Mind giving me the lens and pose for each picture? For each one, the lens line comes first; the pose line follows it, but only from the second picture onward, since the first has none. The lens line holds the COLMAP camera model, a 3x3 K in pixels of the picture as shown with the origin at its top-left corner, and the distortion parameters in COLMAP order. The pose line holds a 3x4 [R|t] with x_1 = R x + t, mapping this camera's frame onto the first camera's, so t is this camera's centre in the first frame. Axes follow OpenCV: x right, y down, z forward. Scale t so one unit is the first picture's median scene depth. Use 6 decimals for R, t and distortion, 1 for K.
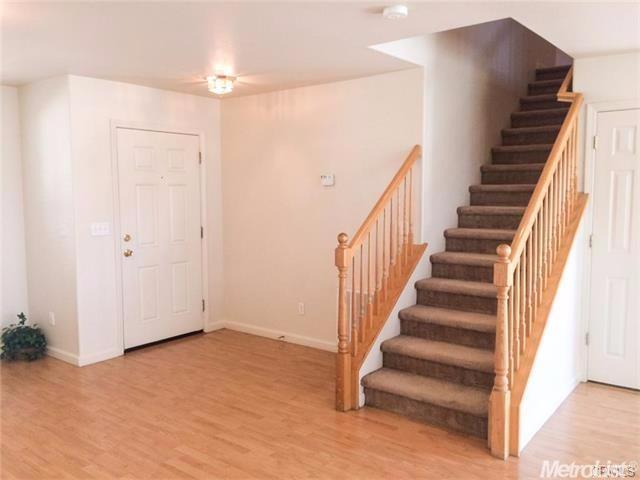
lens RADIAL K [[547.8, 0, 320.0], [0, 547.8, 240.0], [0, 0, 1]] dist [0.074329, -0.090364]
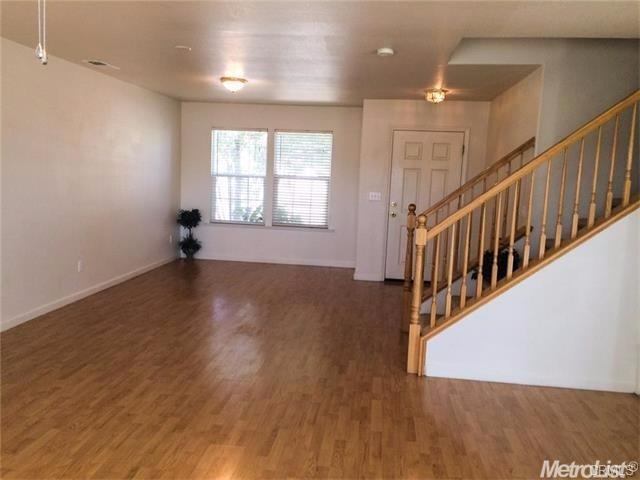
lens RADIAL K [[547.8, 0, 320.0], [0, 547.8, 240.0], [0, 0, 1]] dist [0.074329, -0.090364]
pose [[0.519571, 0.132851, -0.844036, 0.824873], [-0.120114, 0.989385, 0.081789, -0.006190], [0.845942, 0.058885, 0.530013, 0.053298]]
